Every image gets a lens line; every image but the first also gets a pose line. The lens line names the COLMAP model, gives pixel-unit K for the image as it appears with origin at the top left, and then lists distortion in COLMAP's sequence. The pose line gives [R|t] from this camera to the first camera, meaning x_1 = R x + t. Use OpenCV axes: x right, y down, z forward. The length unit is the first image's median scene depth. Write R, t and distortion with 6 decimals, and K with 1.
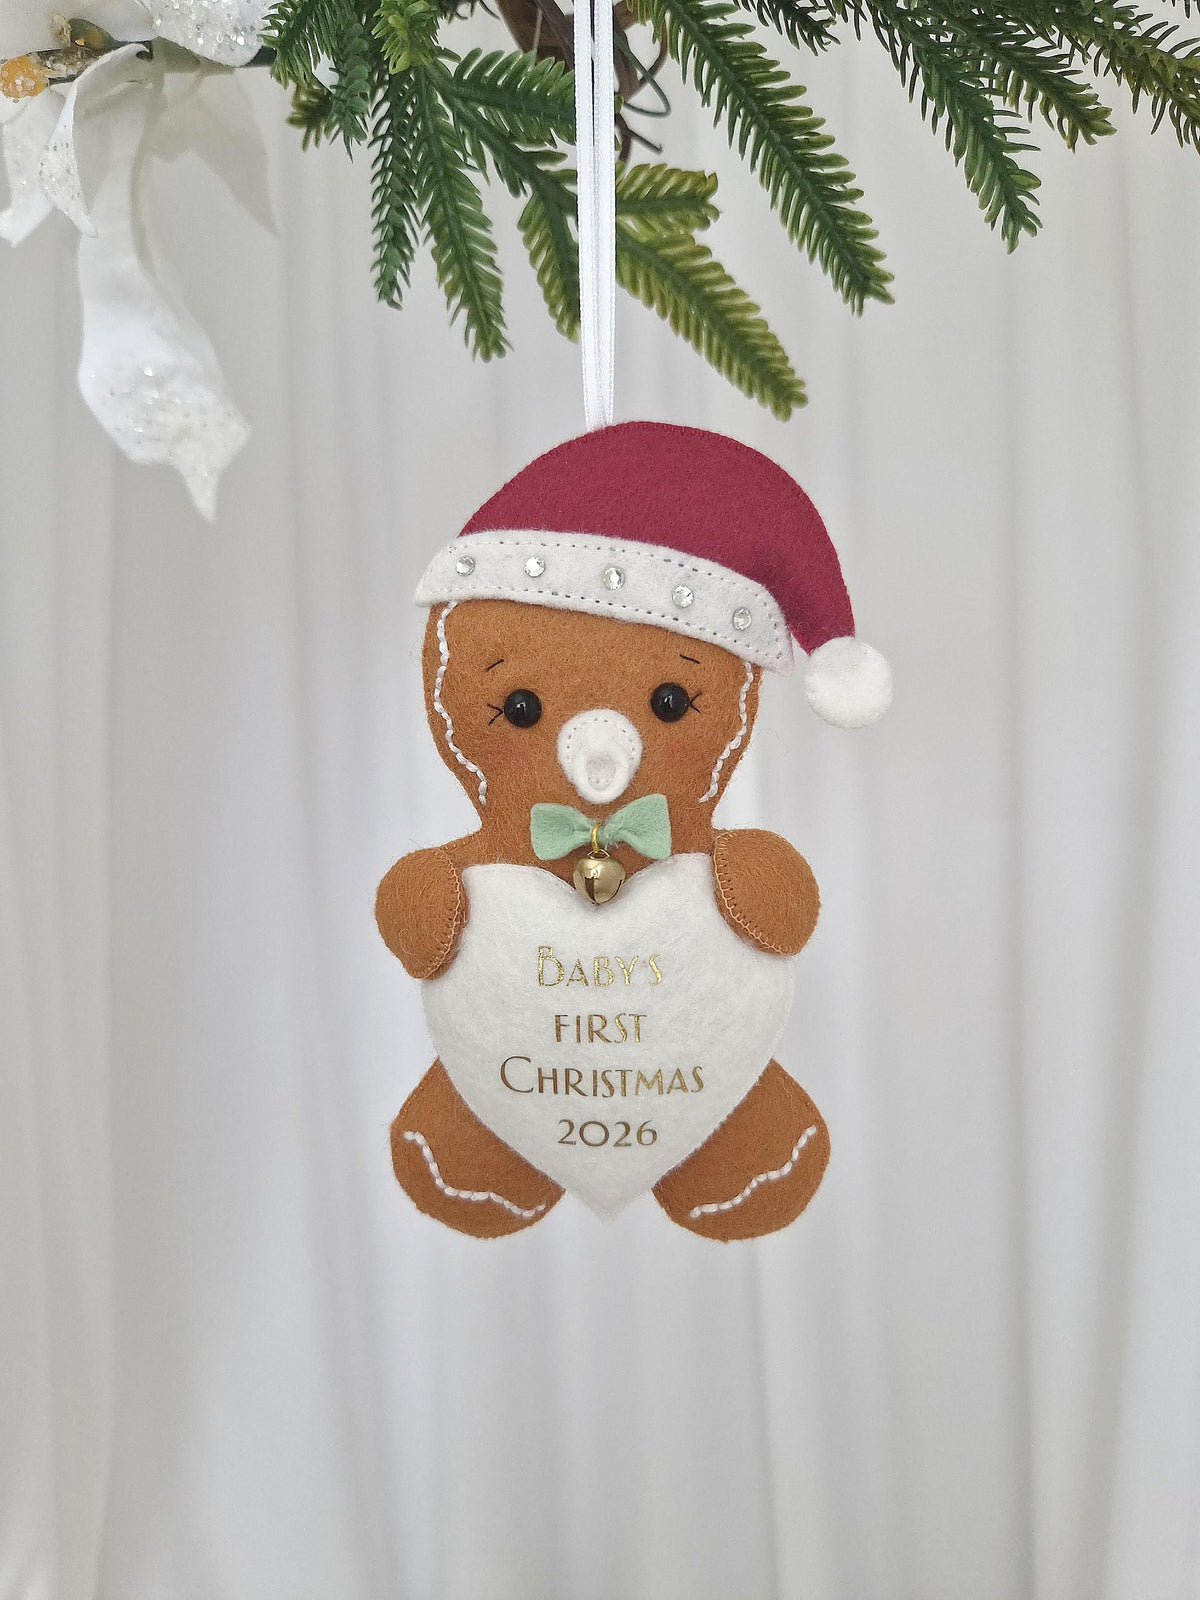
lens RADIAL K [[1040.9, 0, 595.7], [0, 1040.9, 802.3], [0, 0, 1]] dist [0.008032, -0.003470]
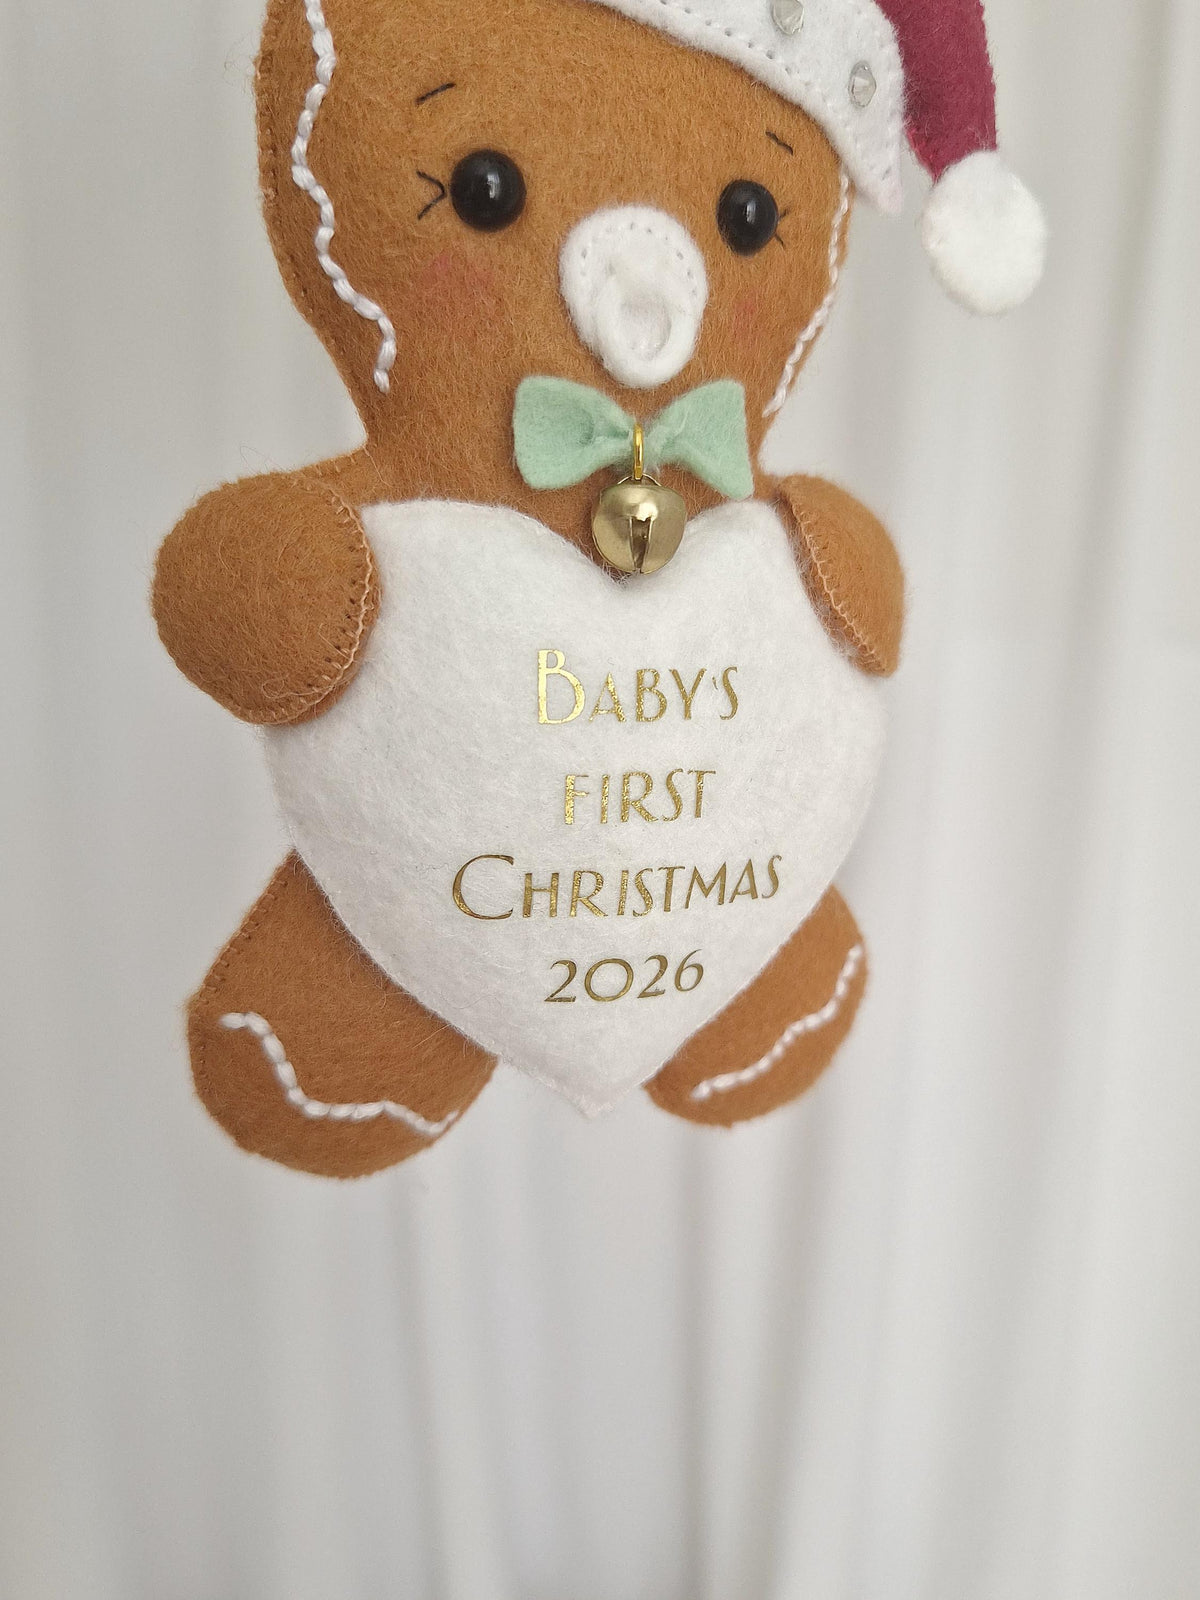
lens RADIAL K [[1266.6, 0, 617.2], [0, 1266.6, 810.5], [0, 0, 1]] dist [0.007858, -0.053135]
pose [[0.916120, -0.038953, 0.399007, -0.270078], [-0.019635, 0.989714, 0.141705, 0.121709], [-0.400423, -0.137653, 0.905932, 0.362176]]
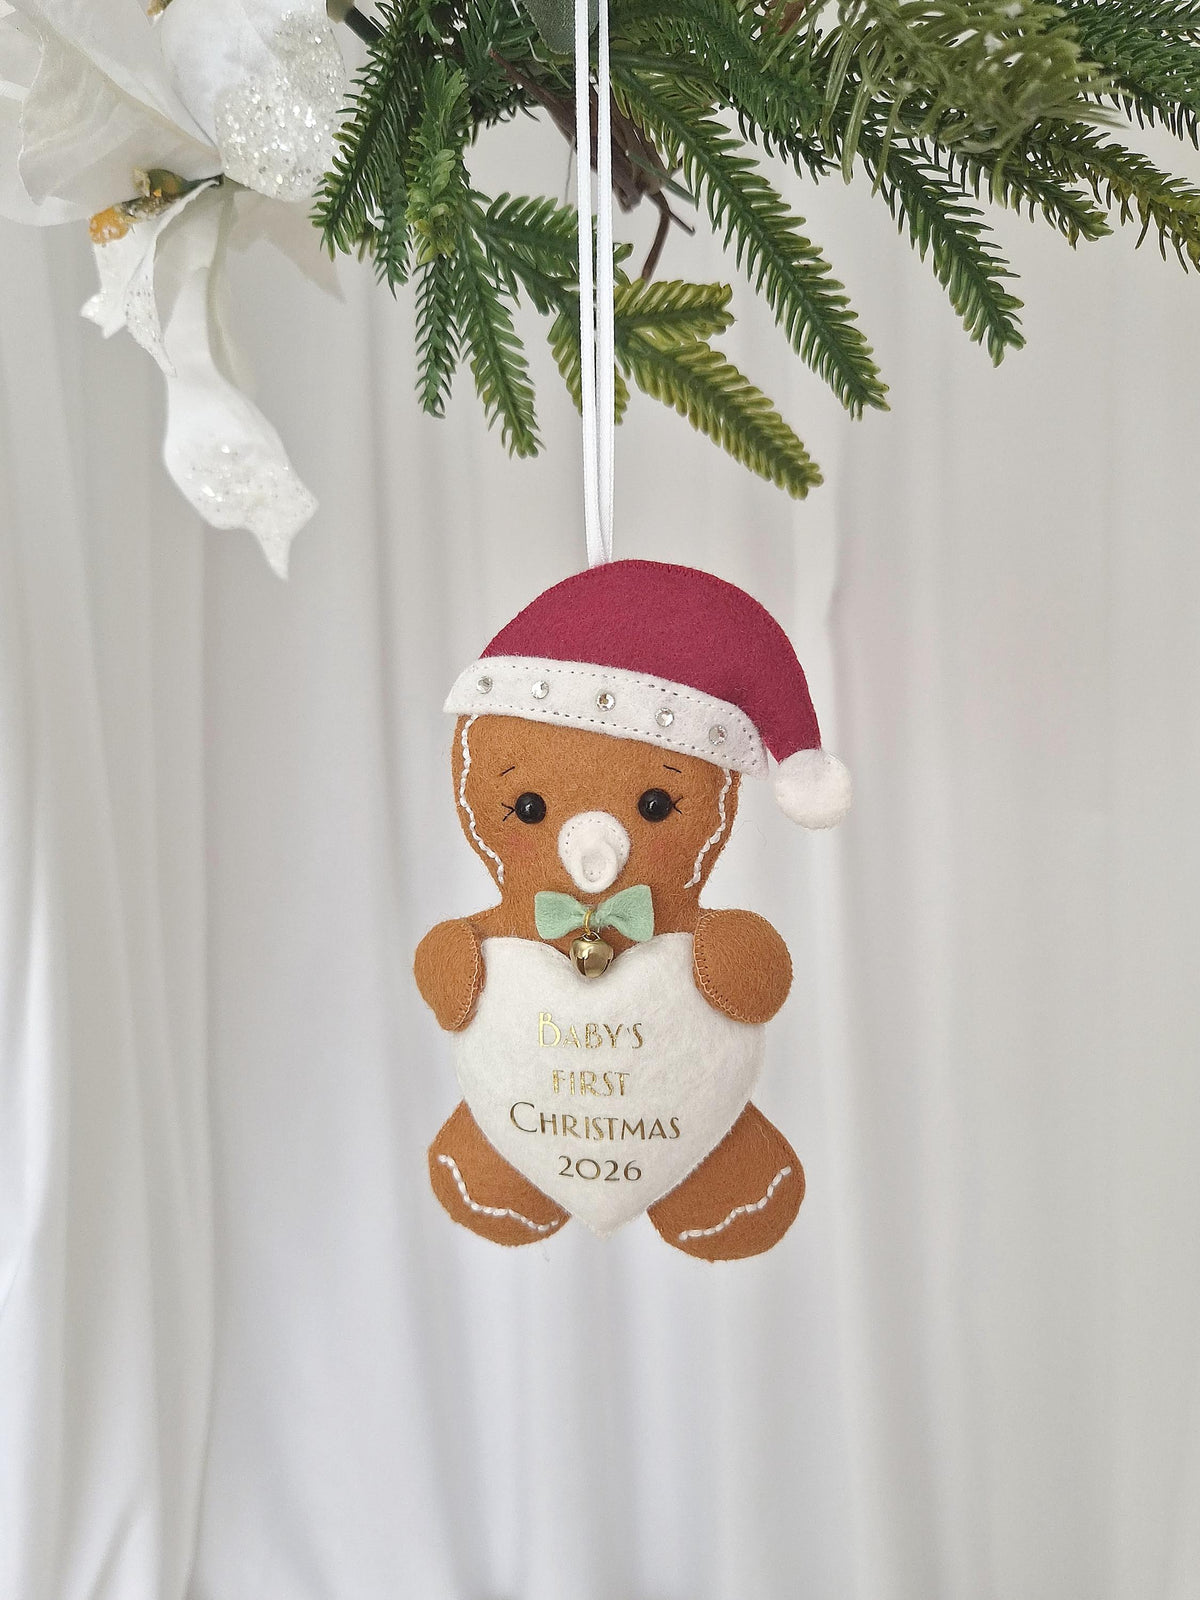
lens RADIAL K [[1167.3, 0, 590.8], [0, 1167.3, 787.5], [0, 0, 1]] dist [0.008748, -0.048764]
pose [[0.993032, 0.010299, -0.117396, 0.149940], [-0.004995, 0.998957, 0.045386, -0.171931], [0.117741, -0.044484, 0.992048, -0.292380]]
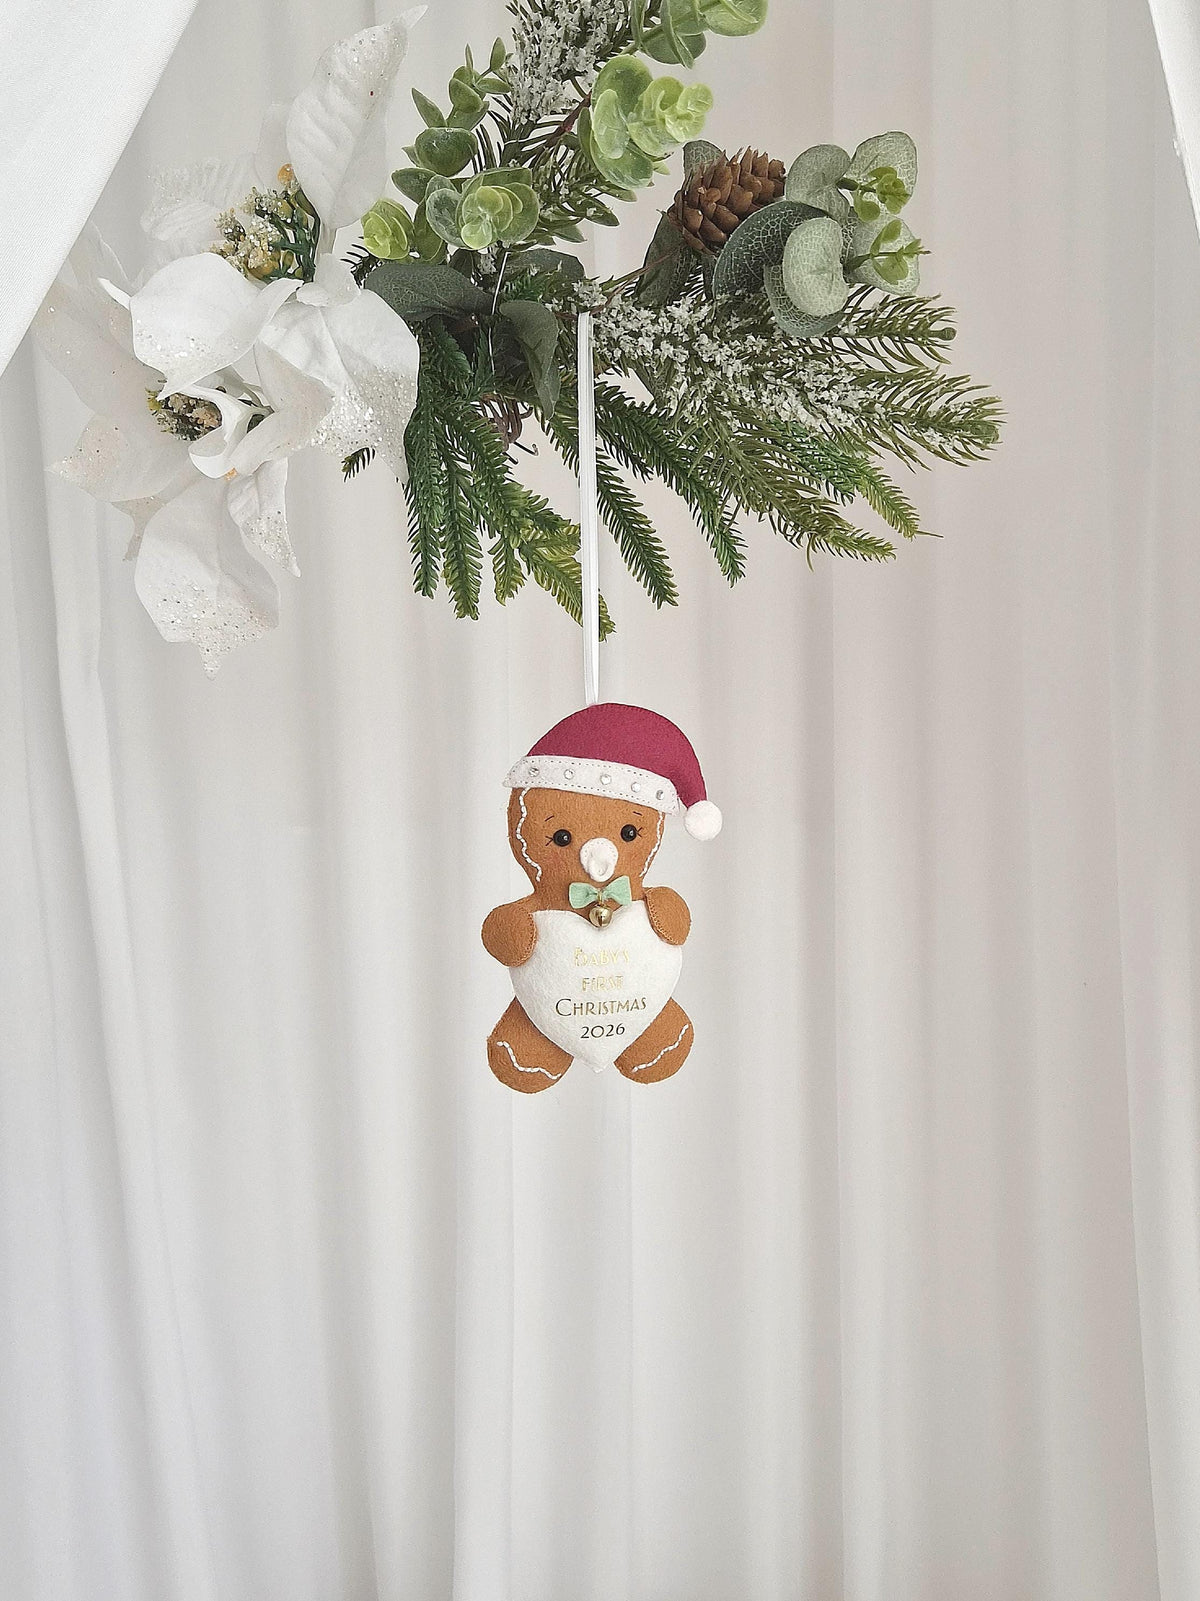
lens RADIAL K [[1041.5, 0, 664.0], [0, 1041.5, 769.8], [0, 0, 1]] dist [0.008032, -0.003470]
pose [[0.946506, -0.009915, 0.322535, -0.559780], [0.009784, 0.999950, 0.002027, -0.231106], [-0.322539, 0.001237, 0.946555, -1.097619]]
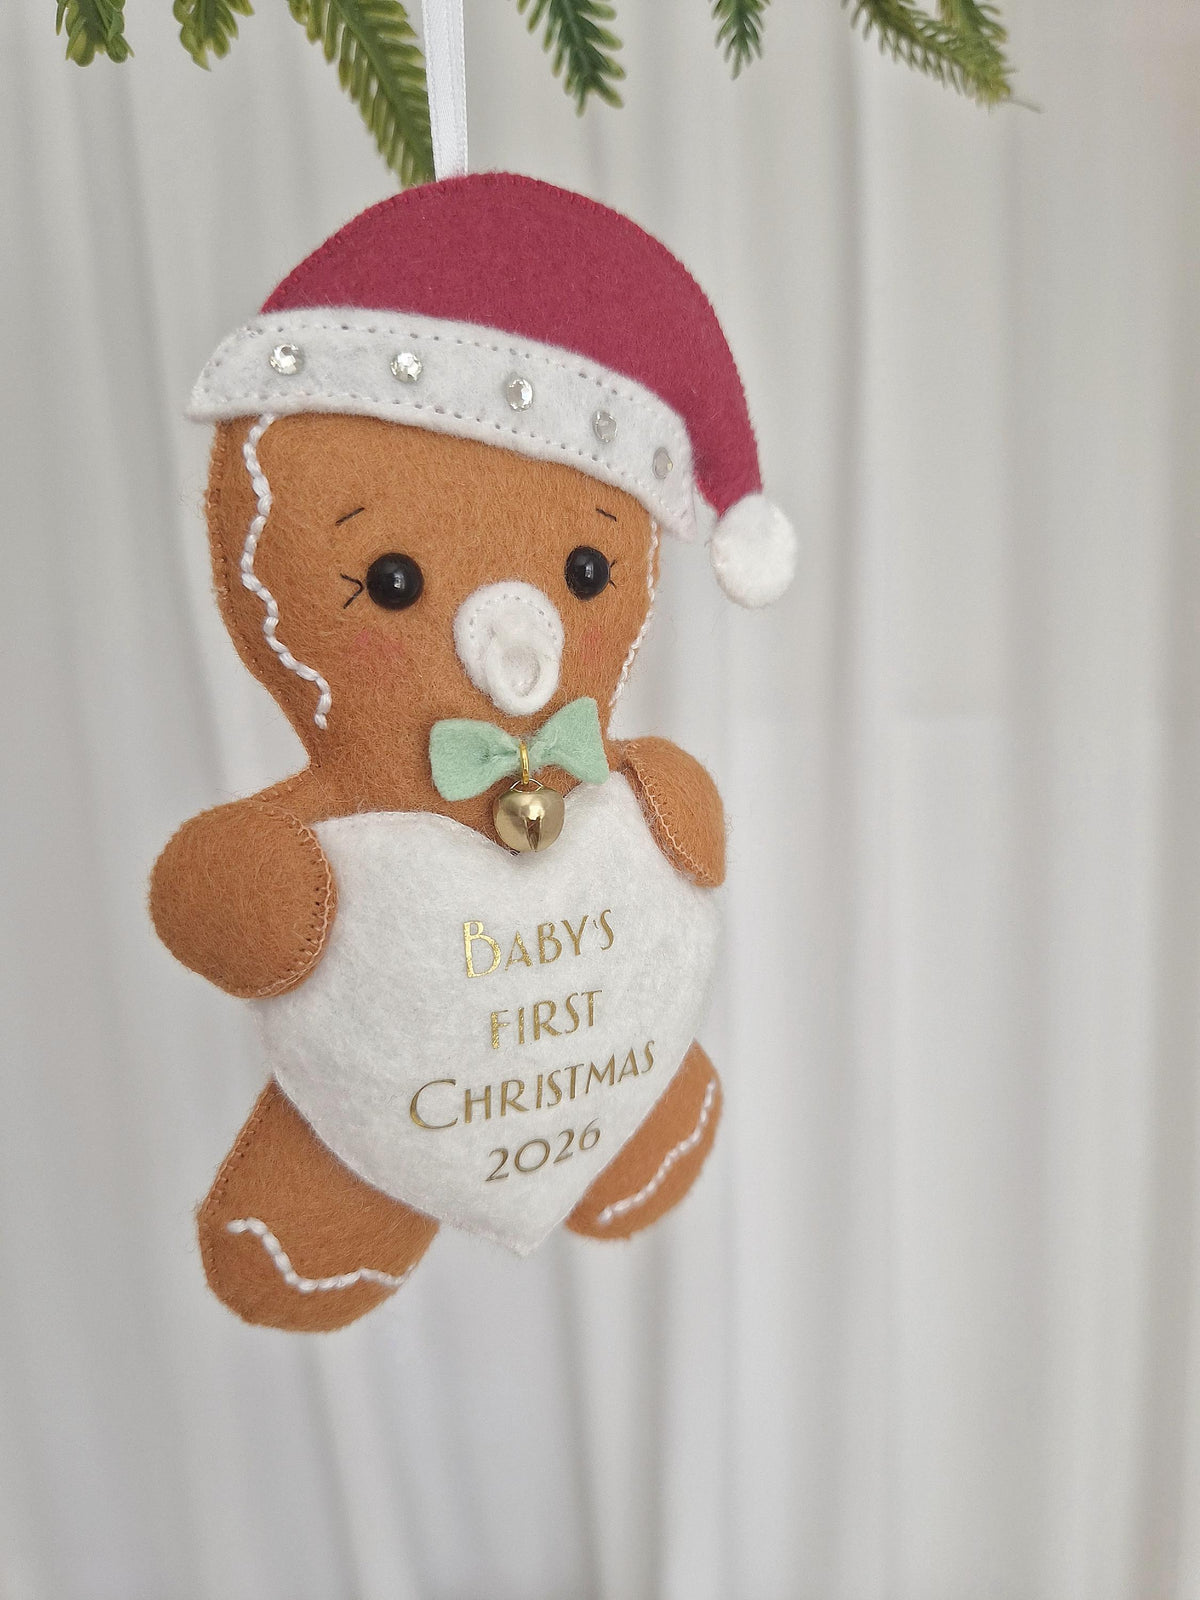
lens RADIAL K [[1167.3, 0, 597.5], [0, 1167.3, 805.1], [0, 0, 1]] dist [0.008748, -0.048764]
pose [[0.852544, -0.103478, 0.512309, -0.358866], [0.054247, 0.992430, 0.110180, -0.022534], [-0.519832, -0.066142, 0.851704, 0.270446]]
